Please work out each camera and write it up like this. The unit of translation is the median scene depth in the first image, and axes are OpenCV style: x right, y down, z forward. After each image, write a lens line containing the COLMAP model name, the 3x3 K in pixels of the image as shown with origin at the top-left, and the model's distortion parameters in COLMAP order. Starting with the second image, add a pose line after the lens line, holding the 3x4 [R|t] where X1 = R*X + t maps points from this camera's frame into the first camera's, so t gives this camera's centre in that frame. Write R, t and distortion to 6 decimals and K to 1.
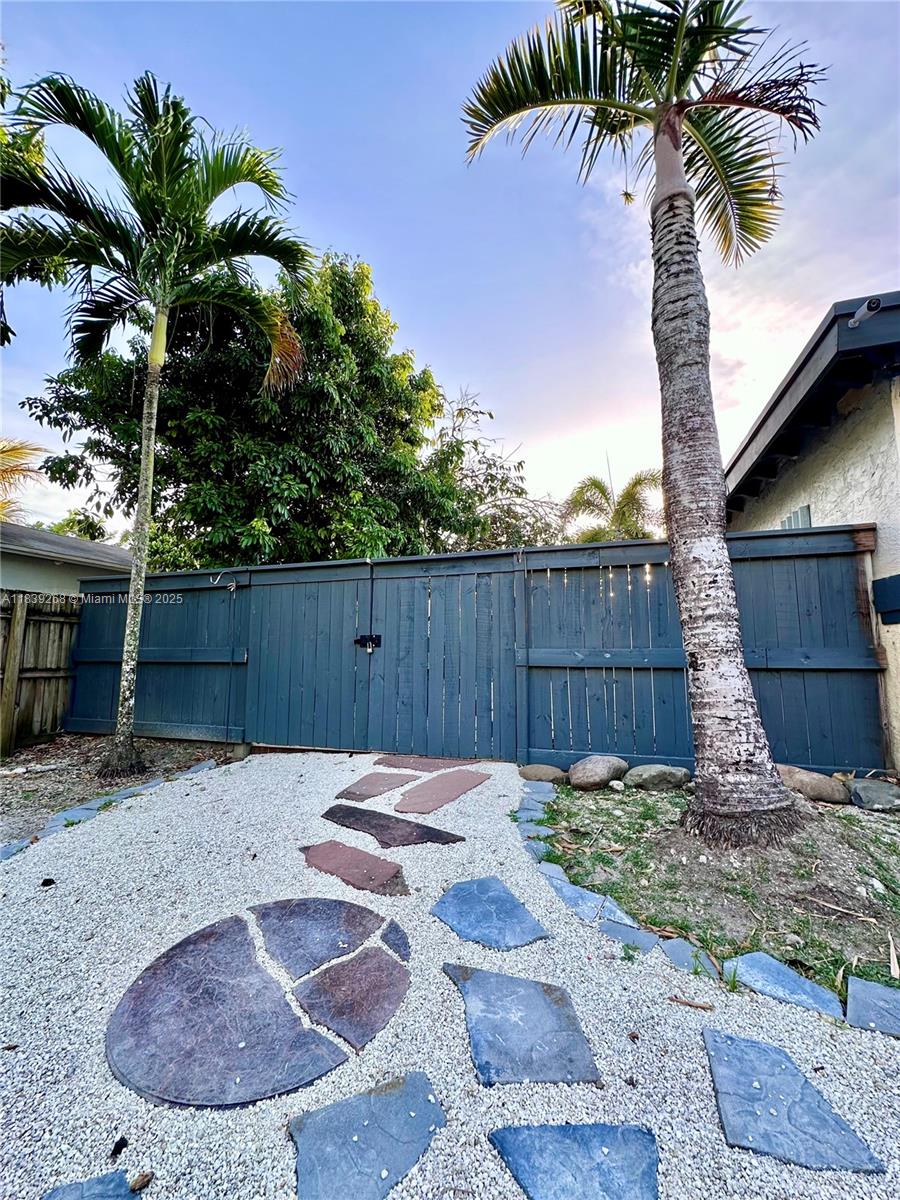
lens RADIAL K [[477.5, 0, 452.2], [0, 477.5, 598.1], [0, 0, 1]] dist [-0.003032, -0.000023]
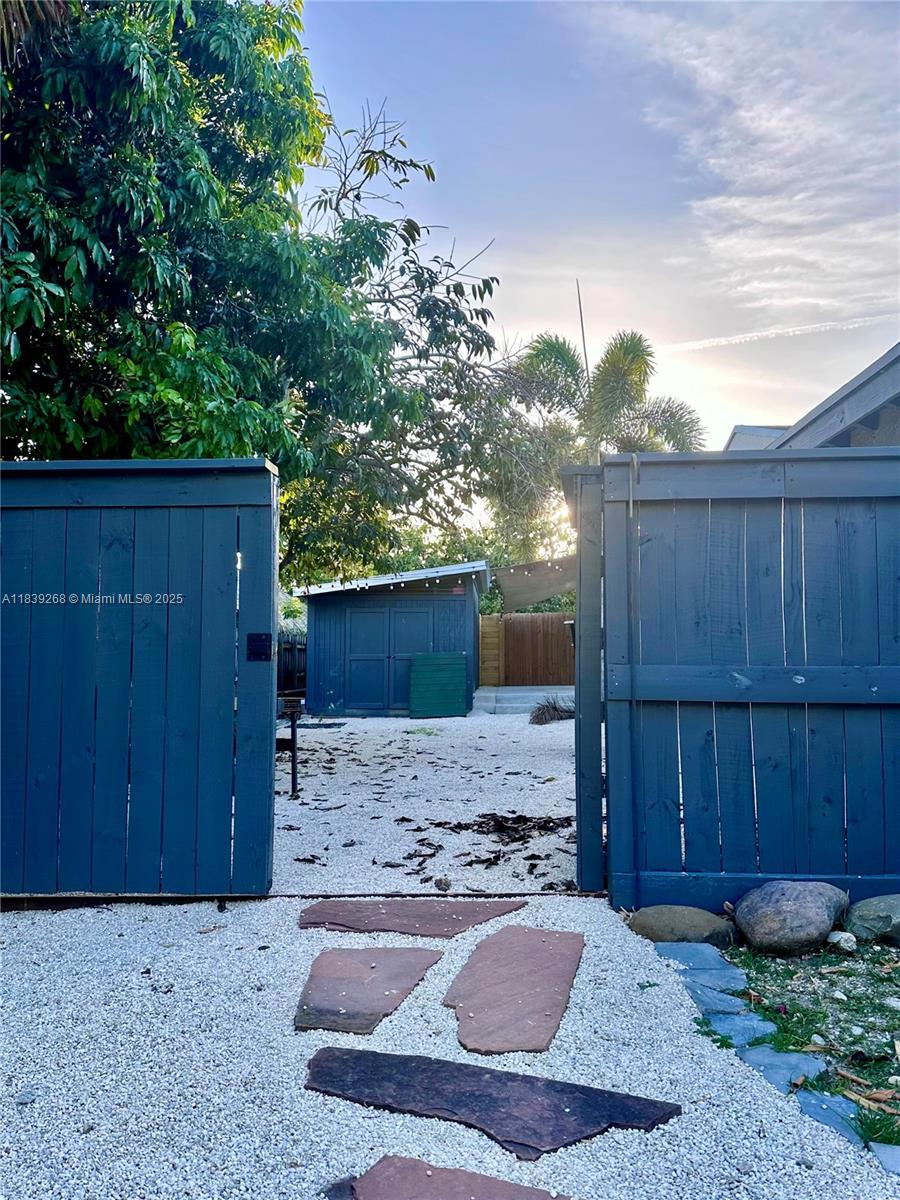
lens RADIAL K [[909.9, 0, 450.2], [0, 909.9, 601.0], [0, 0, 1]] dist [0.014652, -0.008159]
pose [[0.967990, 0.014054, 0.250594, -0.304031], [-0.026719, 0.998528, 0.047211, 0.004271], [-0.249562, -0.052395, 0.966940, 0.205631]]
